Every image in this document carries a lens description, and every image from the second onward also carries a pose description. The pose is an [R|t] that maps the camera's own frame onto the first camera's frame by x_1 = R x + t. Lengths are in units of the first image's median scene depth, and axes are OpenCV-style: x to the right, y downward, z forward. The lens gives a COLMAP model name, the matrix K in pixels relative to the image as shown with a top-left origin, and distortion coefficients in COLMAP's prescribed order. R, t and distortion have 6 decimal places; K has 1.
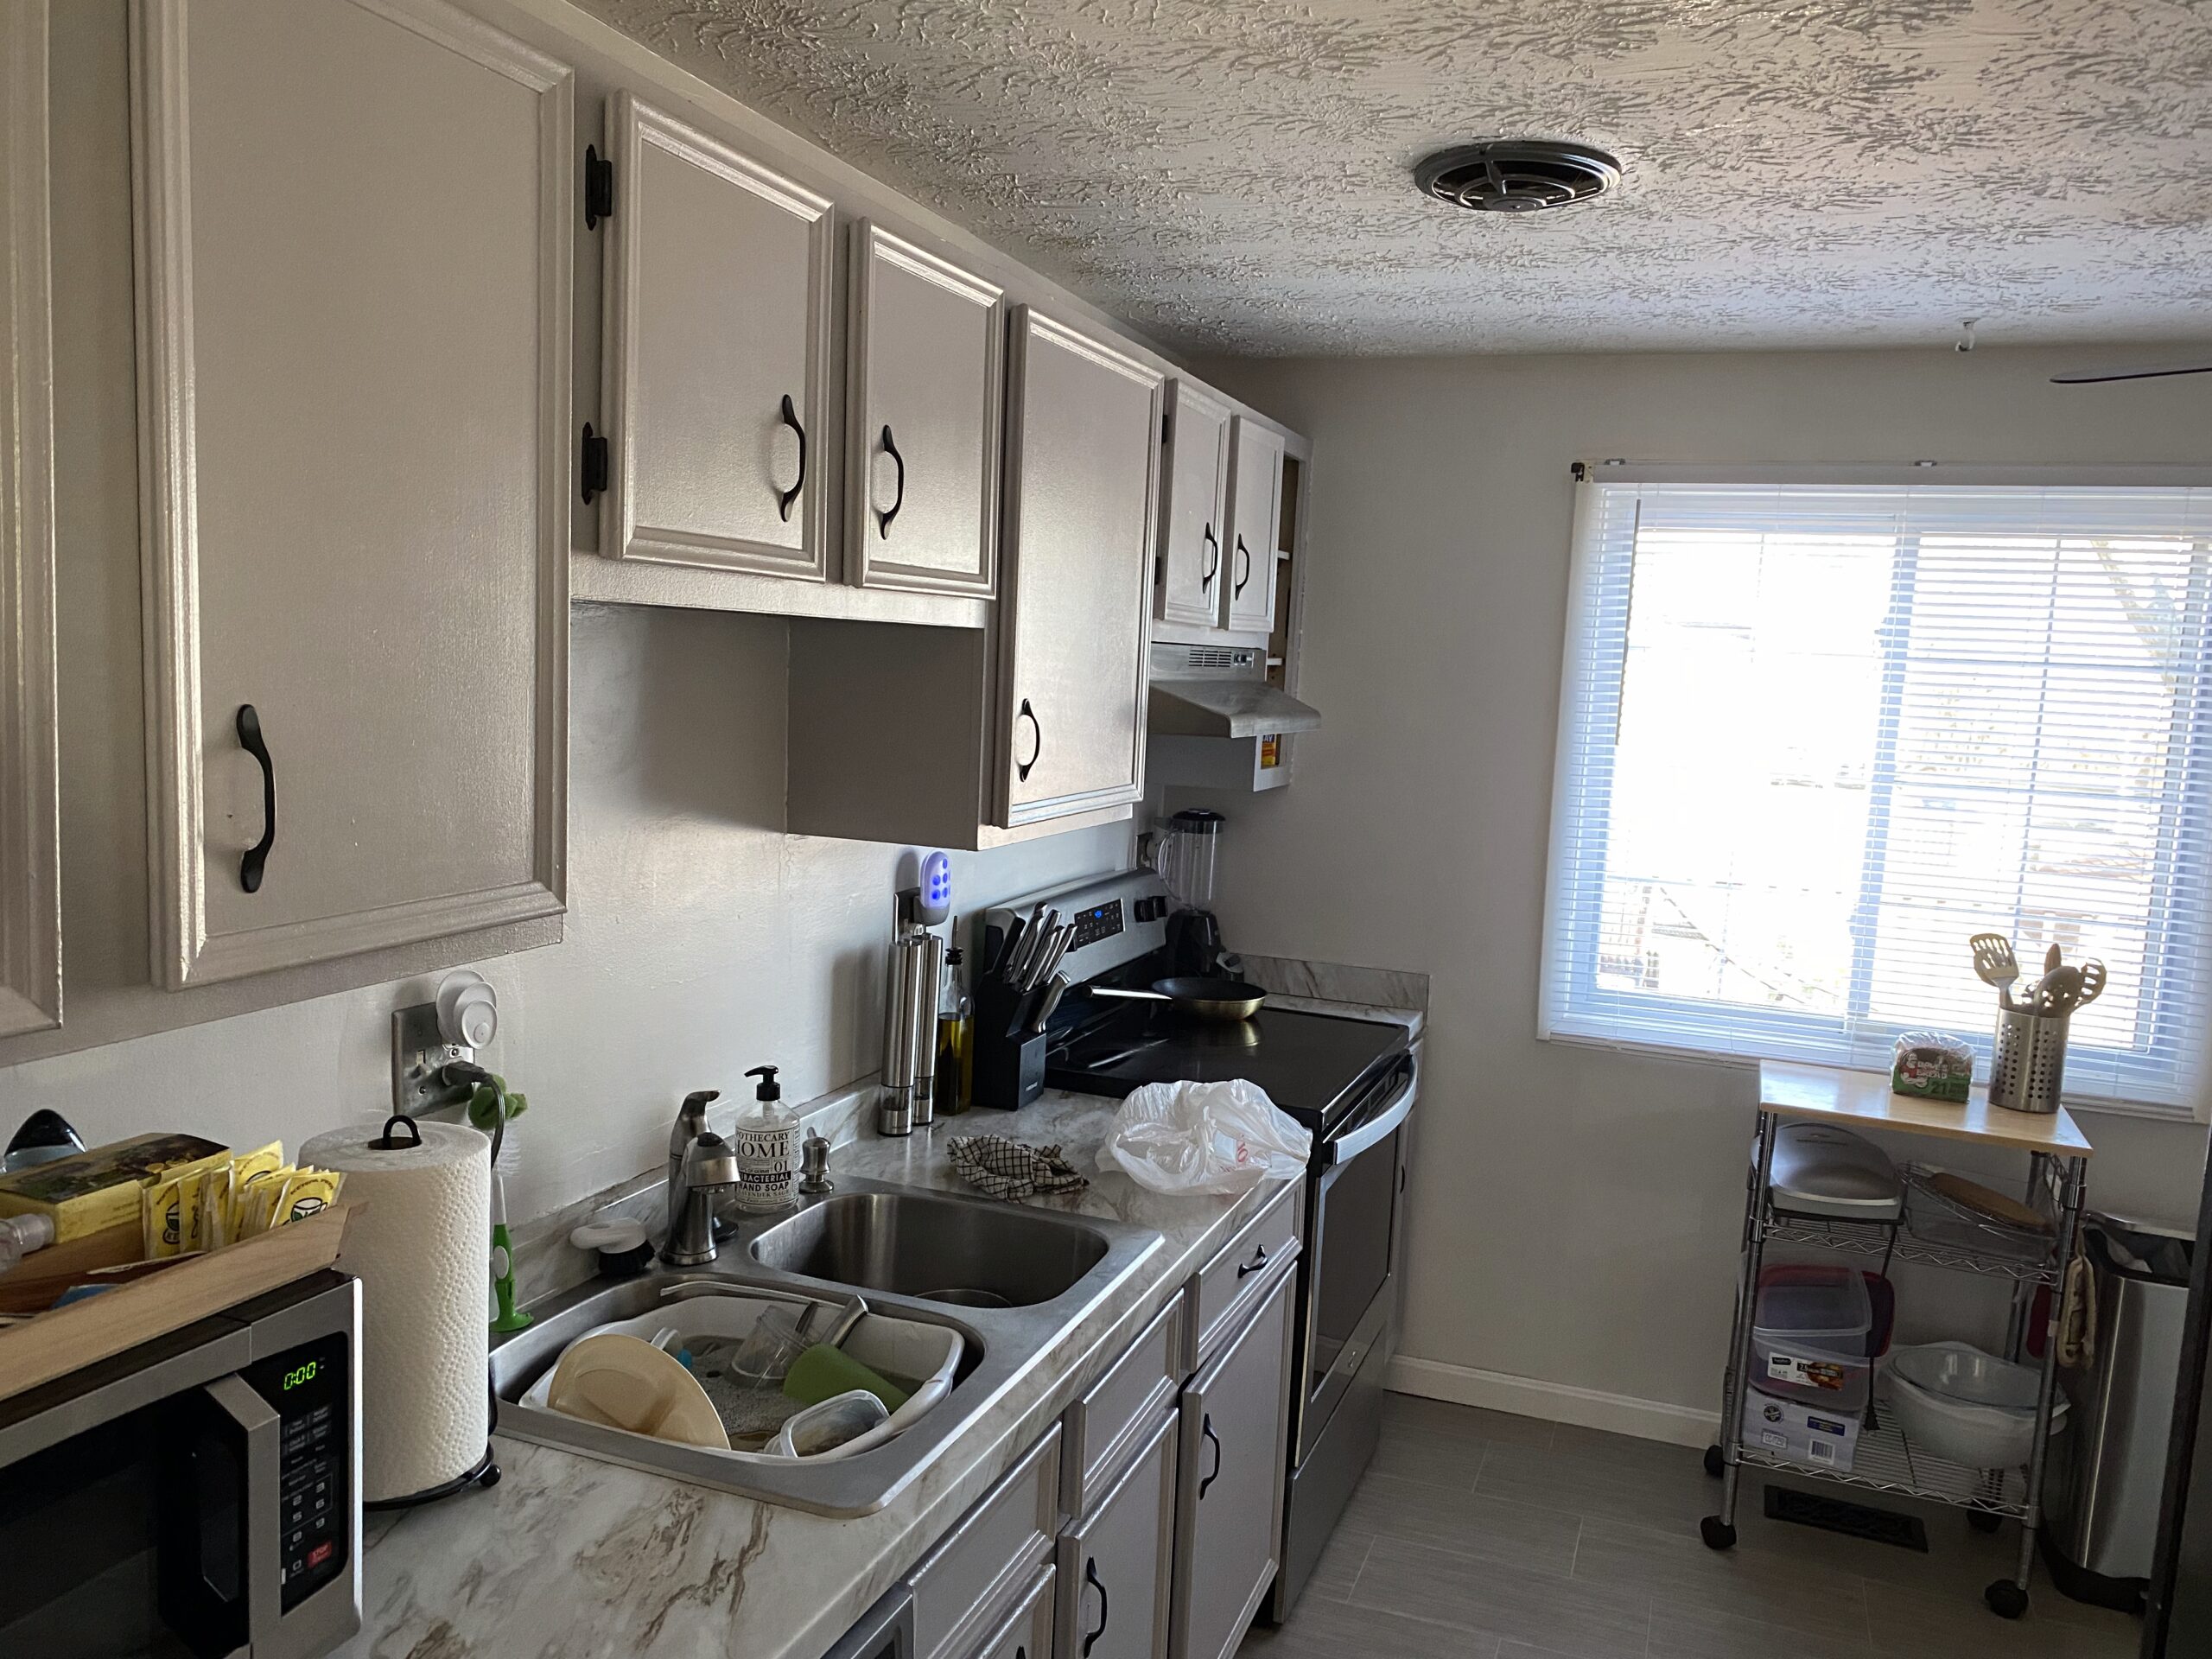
lens RADIAL K [[1731.4, 0, 1086.8], [0, 1731.4, 834.0], [0, 0, 1]] dist [0.063896, -0.079451]
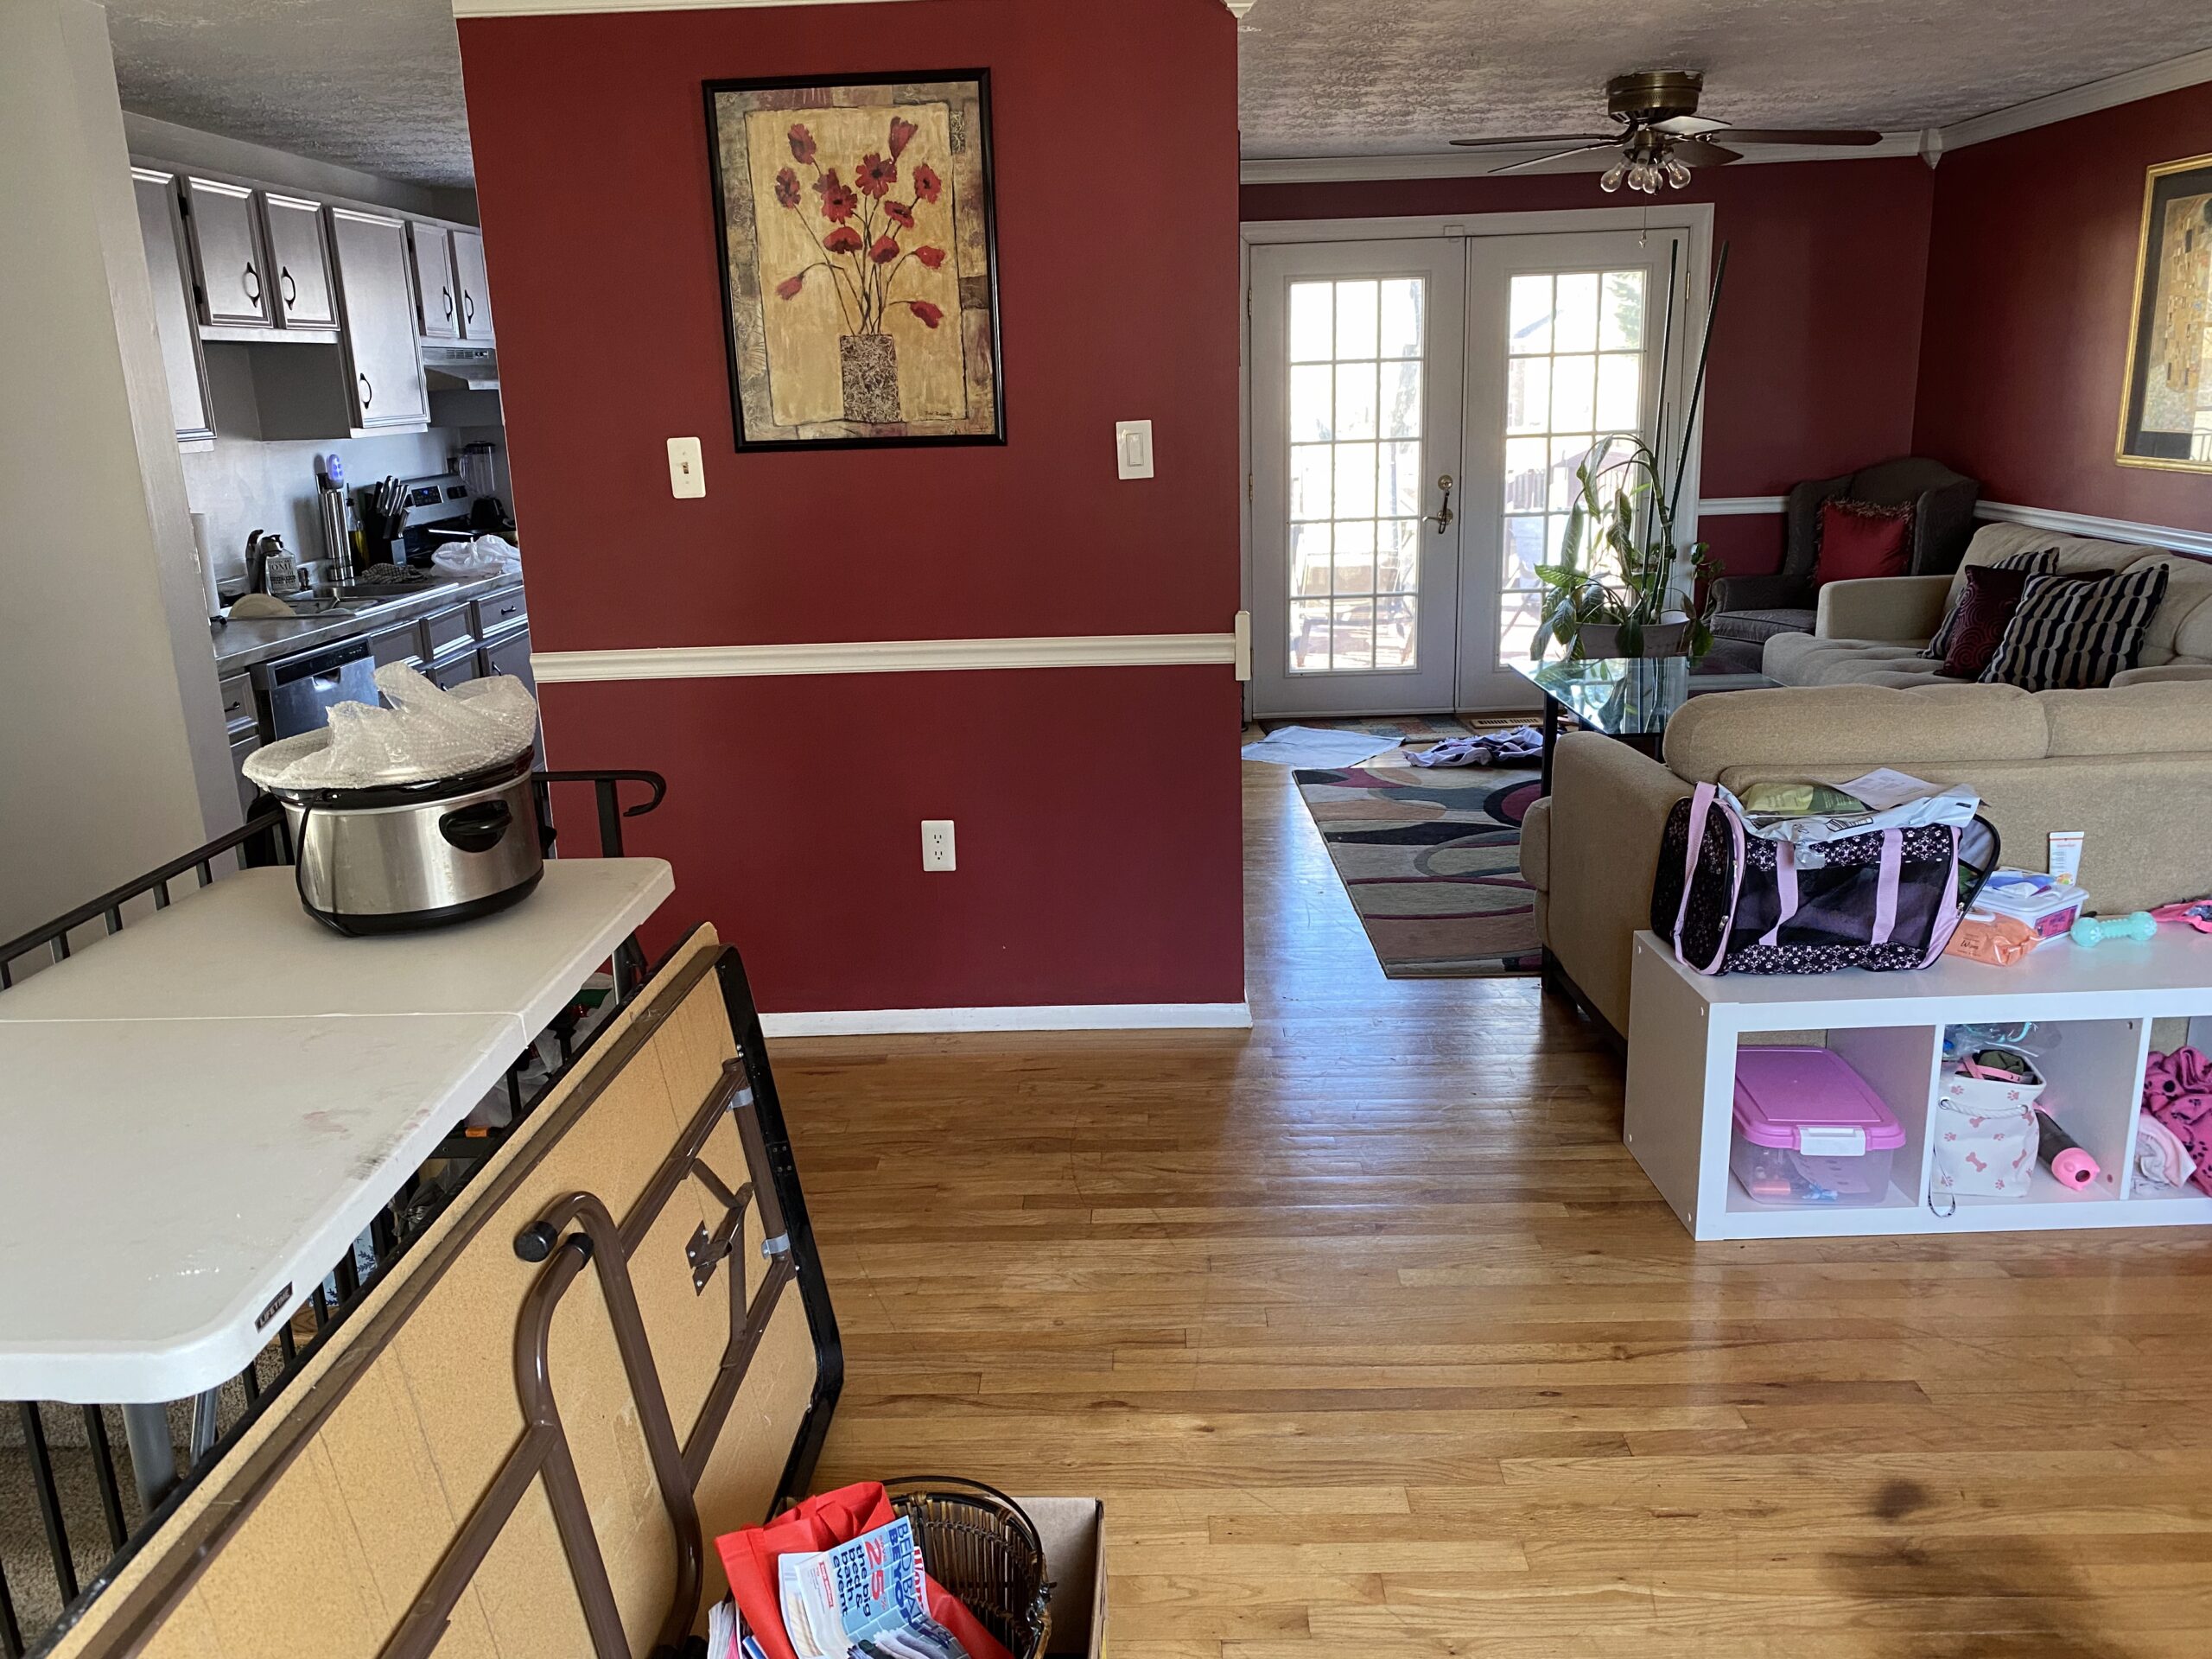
lens RADIAL K [[1731.4, 0, 1086.8], [0, 1731.4, 834.0], [0, 0, 1]] dist [0.063896, -0.079451]
pose [[0.941413, -0.157566, 0.298186, 0.083142], [0.109170, 0.978921, 0.172611, 0.226938], [-0.319099, -0.129945, 0.938771, -1.601291]]
